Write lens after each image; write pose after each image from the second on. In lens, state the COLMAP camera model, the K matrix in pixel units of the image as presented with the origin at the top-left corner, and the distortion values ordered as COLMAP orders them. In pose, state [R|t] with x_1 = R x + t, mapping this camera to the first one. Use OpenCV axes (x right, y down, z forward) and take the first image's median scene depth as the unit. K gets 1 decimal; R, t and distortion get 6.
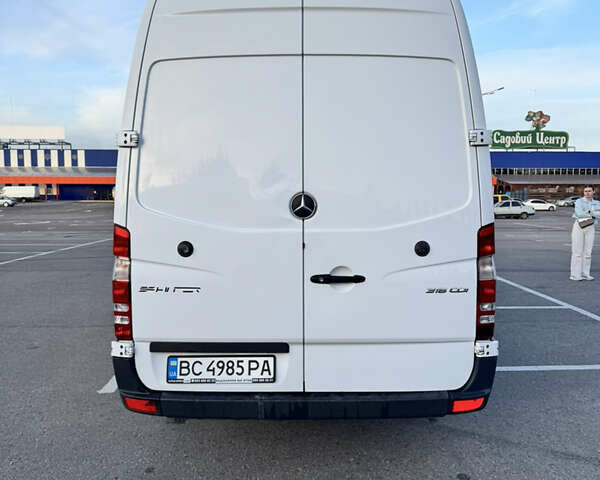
lens RADIAL K [[575.6, 0, 302.6], [0, 575.6, 240.7], [0, 0, 1]] dist [0.048877, 0.000000]
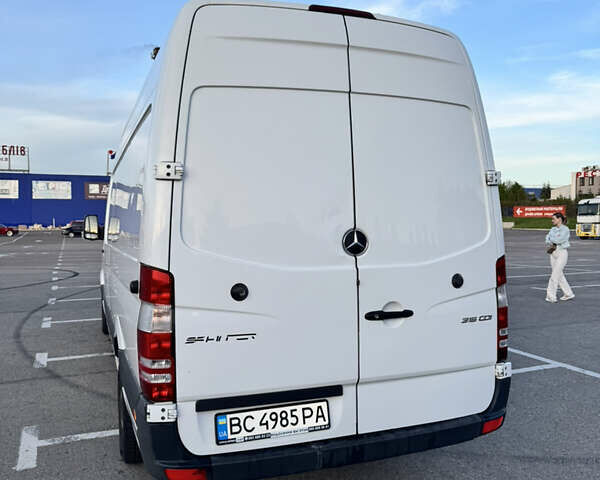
lens RADIAL K [[575.6, 0, 299.3], [0, 575.6, 234.3], [0, 0, 1]] dist [0.048877, 0.000000]
pose [[0.932129, -0.013721, 0.361866, -0.435764], [0.033558, 0.998255, -0.048591, -0.029231], [-0.360567, 0.057437, 0.930963, 0.111268]]
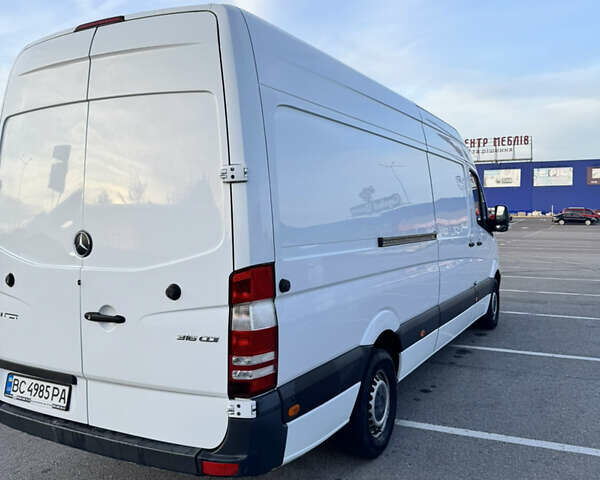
lens RADIAL K [[575.6, 0, 306.1], [0, 575.6, 236.8], [0, 0, 1]] dist [0.048877, 0.000000]
pose [[0.880758, 0.016483, -0.473279, 0.833057], [-0.030351, 0.999304, -0.021680, -0.062153], [0.472592, 0.033459, 0.880646, 0.258279]]
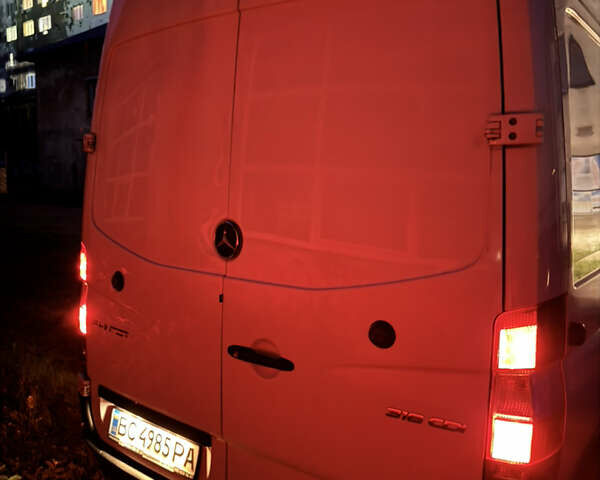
lens RADIAL K [[575.6, 0, 300.9], [0, 575.6, 226.9], [0, 0, 1]] dist [0.048877, 0.000000]
pose [[0.805109, 0.070960, -0.588867, 0.455460], [-0.060826, 0.997461, 0.037034, -0.102962], [0.590000, 0.006002, 0.807381, 0.494744]]
